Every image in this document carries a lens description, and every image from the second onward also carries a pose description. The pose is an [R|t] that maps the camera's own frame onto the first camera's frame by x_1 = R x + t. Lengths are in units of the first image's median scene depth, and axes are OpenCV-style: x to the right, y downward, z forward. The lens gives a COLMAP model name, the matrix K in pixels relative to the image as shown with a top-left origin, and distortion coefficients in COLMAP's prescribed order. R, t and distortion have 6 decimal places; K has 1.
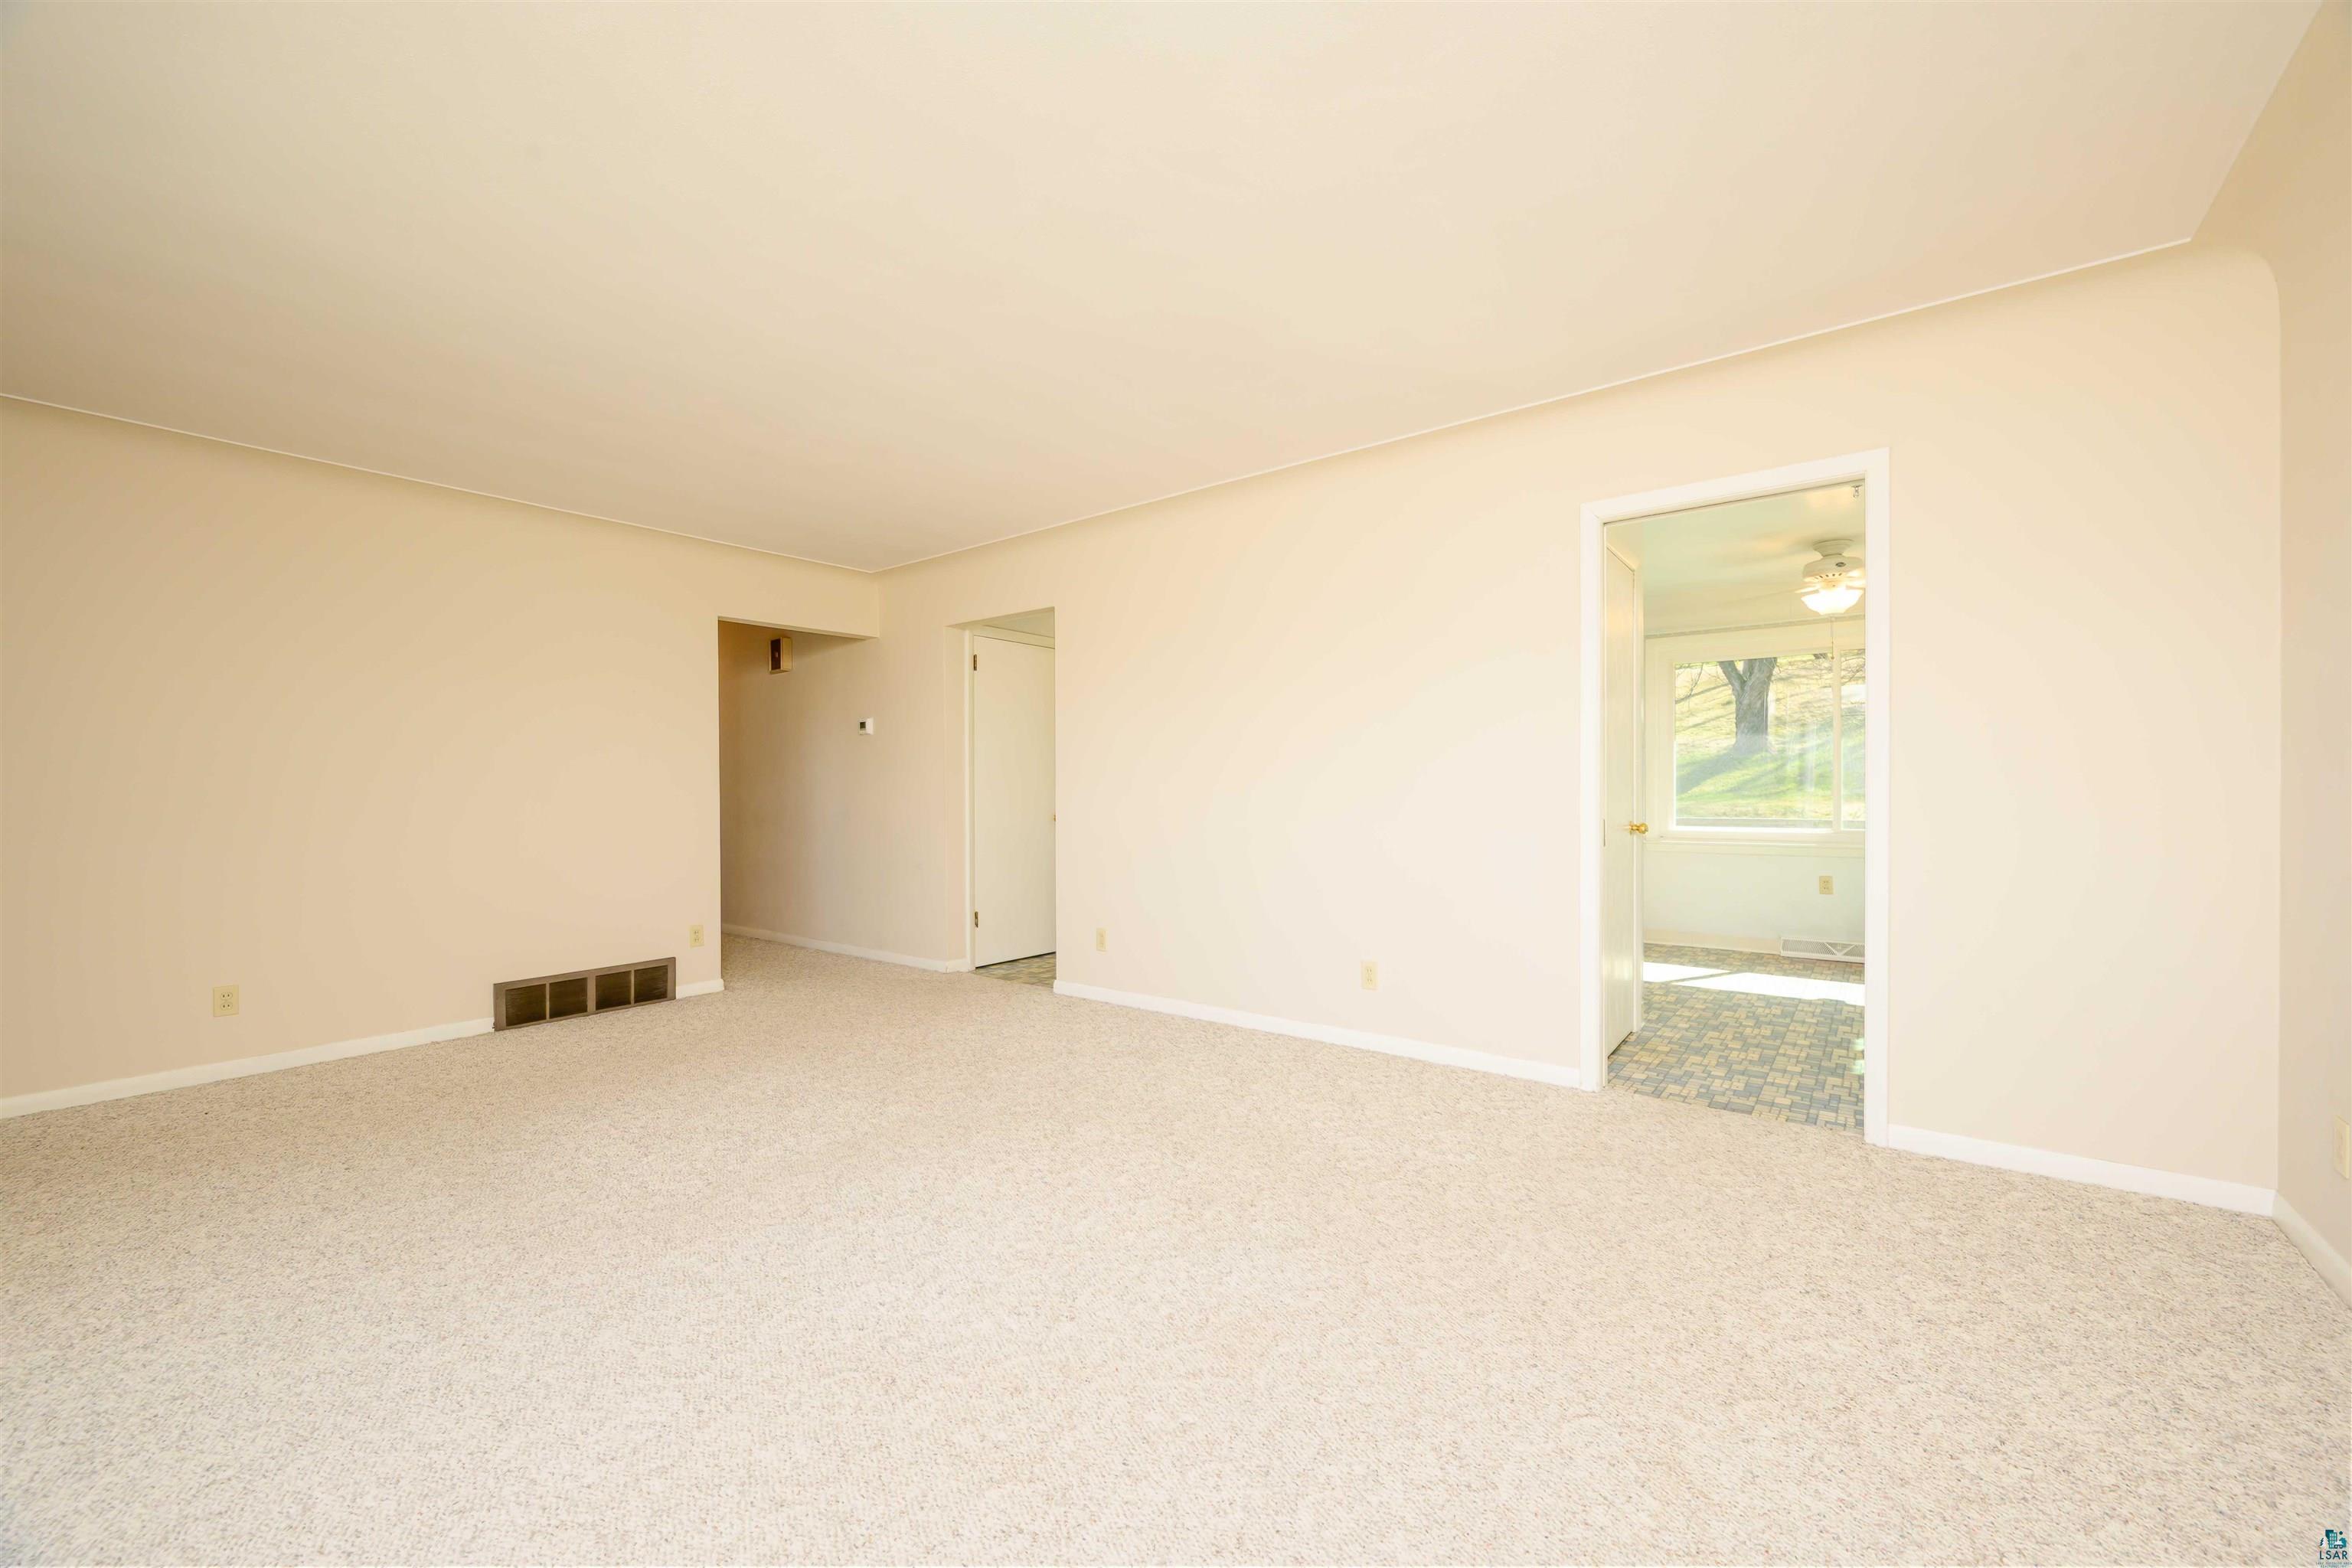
lens RADIAL K [[917.5, 0, 1175.4], [0, 917.5, 801.1], [0, 0, 1]] dist [-0.000972, 0.000028]
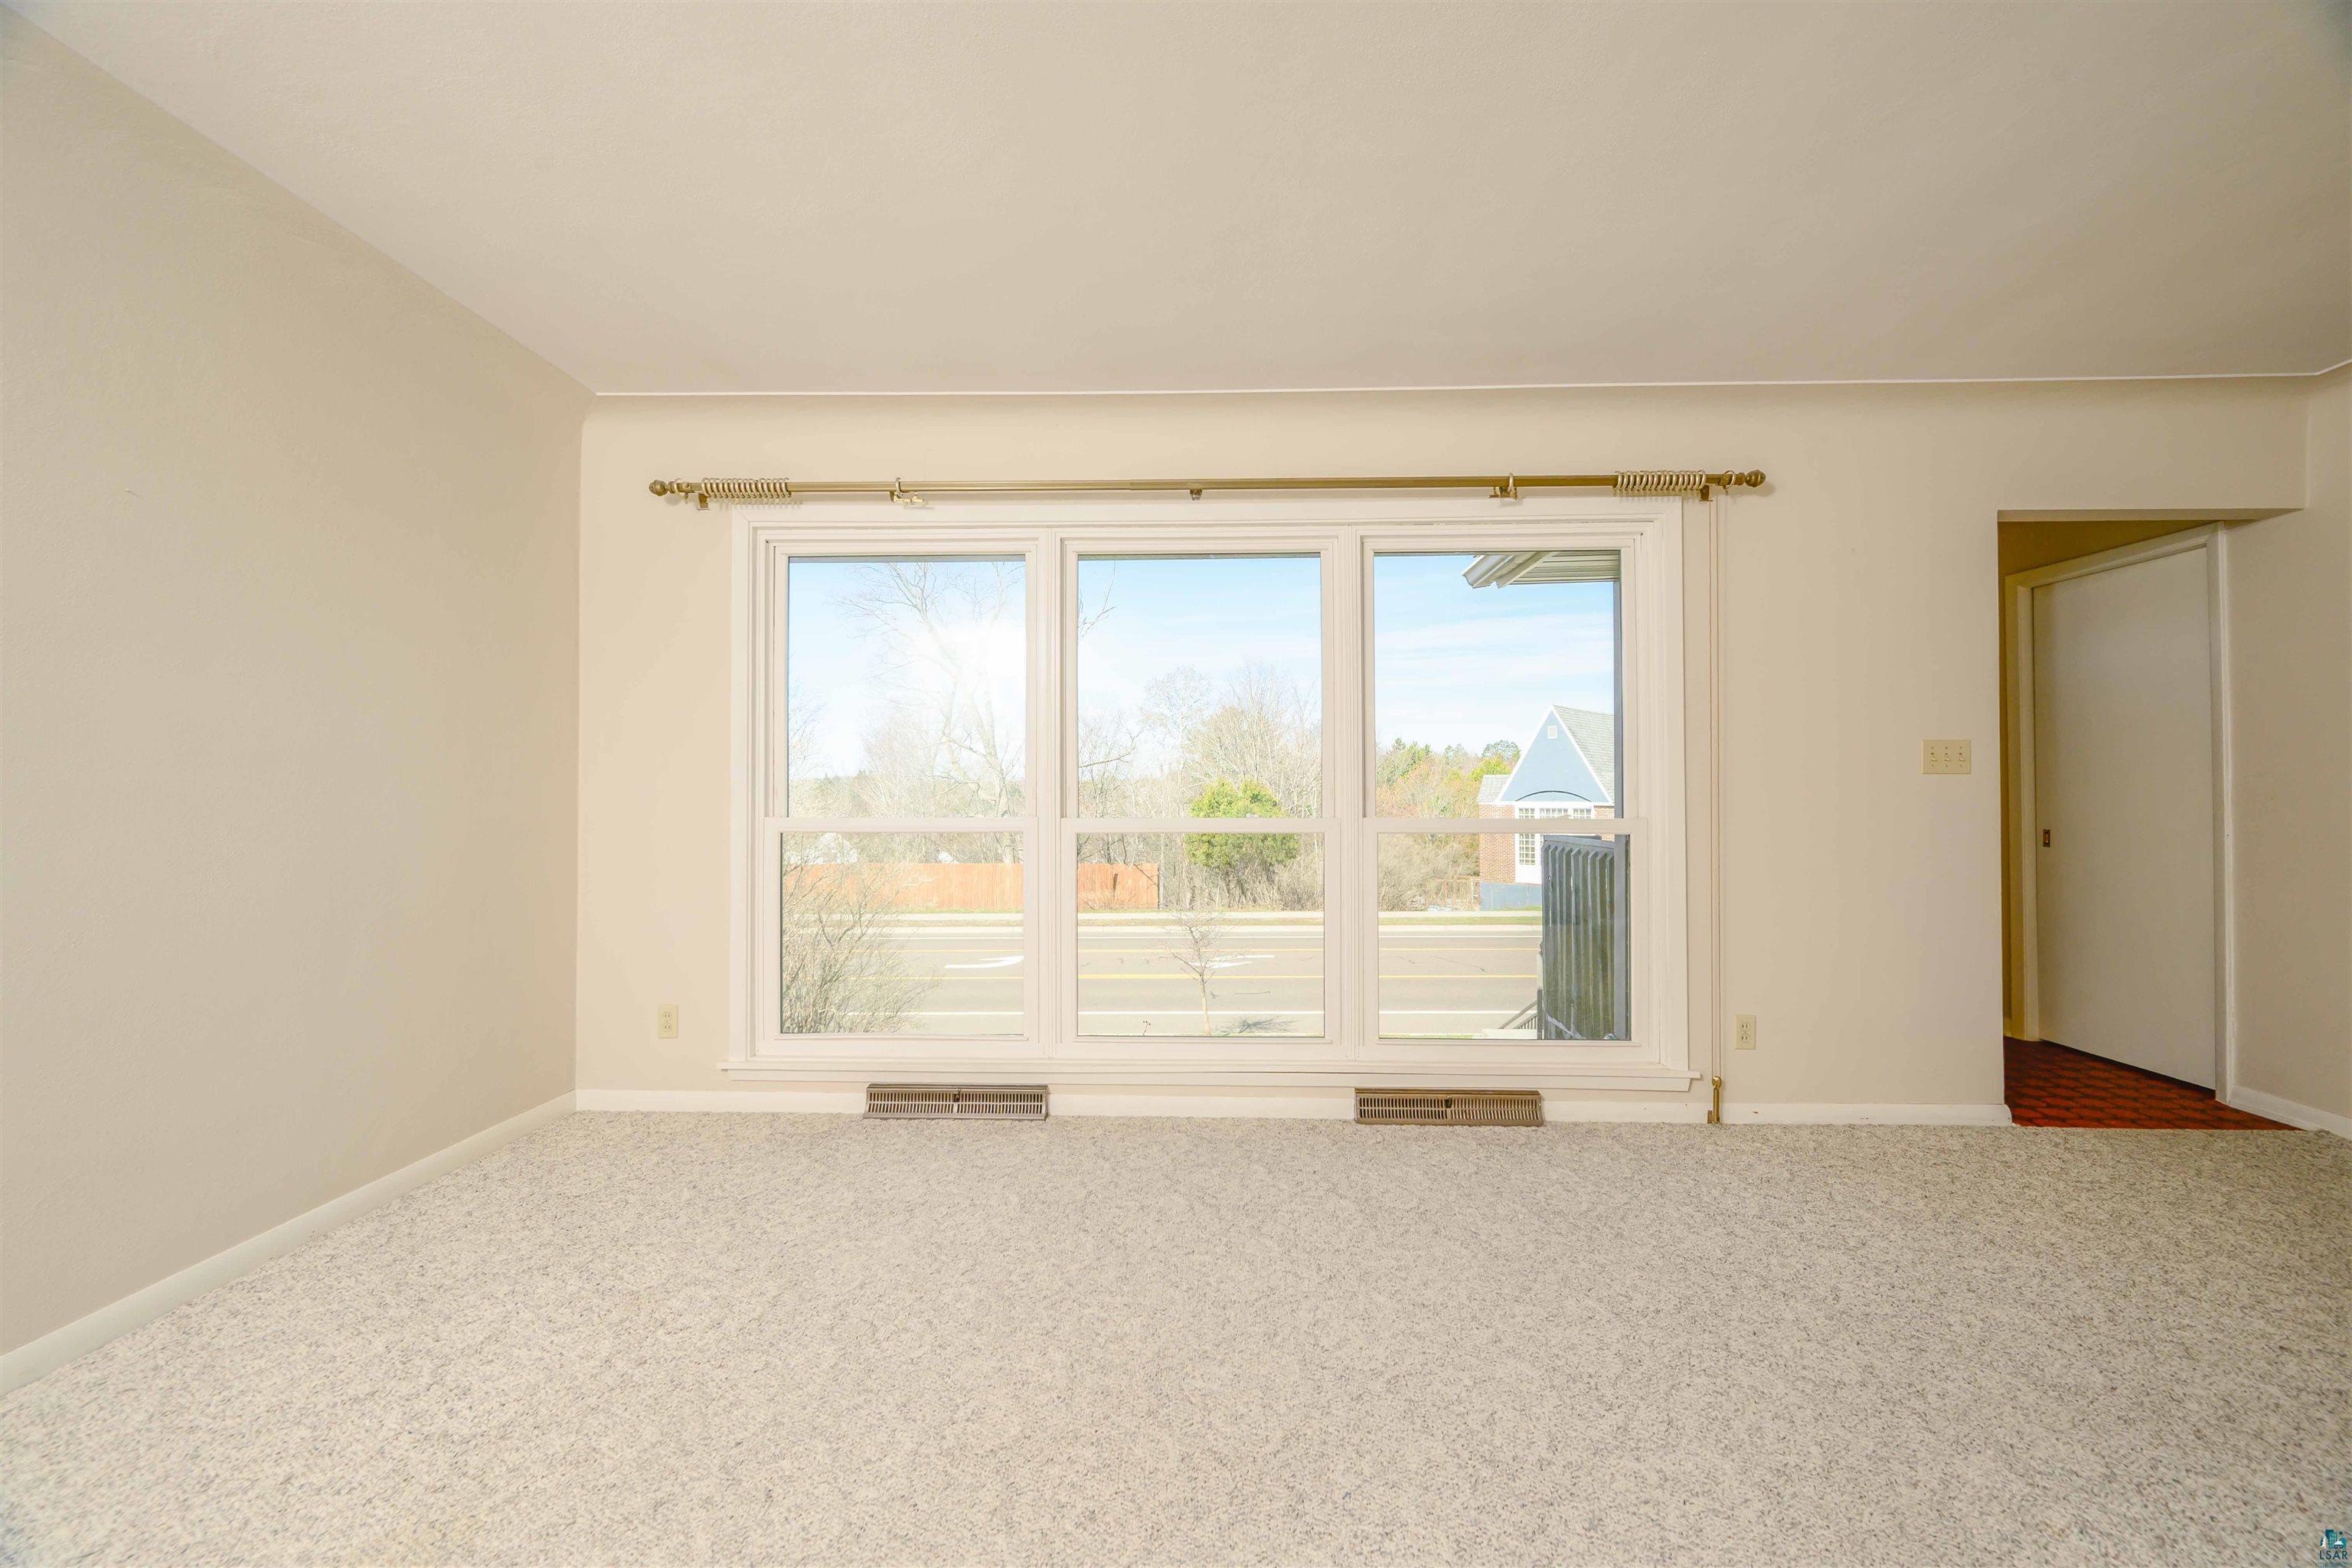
lens RADIAL K [[909.8, 0, 1186.2], [0, 909.8, 781.6], [0, 0, 1]] dist [0.000706, 0.000045]
pose [[-0.805683, -0.002136, -0.592343, 0.128175], [-0.000521, 0.999996, -0.002898, -0.013785], [0.592347, -0.002027, -0.805681, 0.887075]]
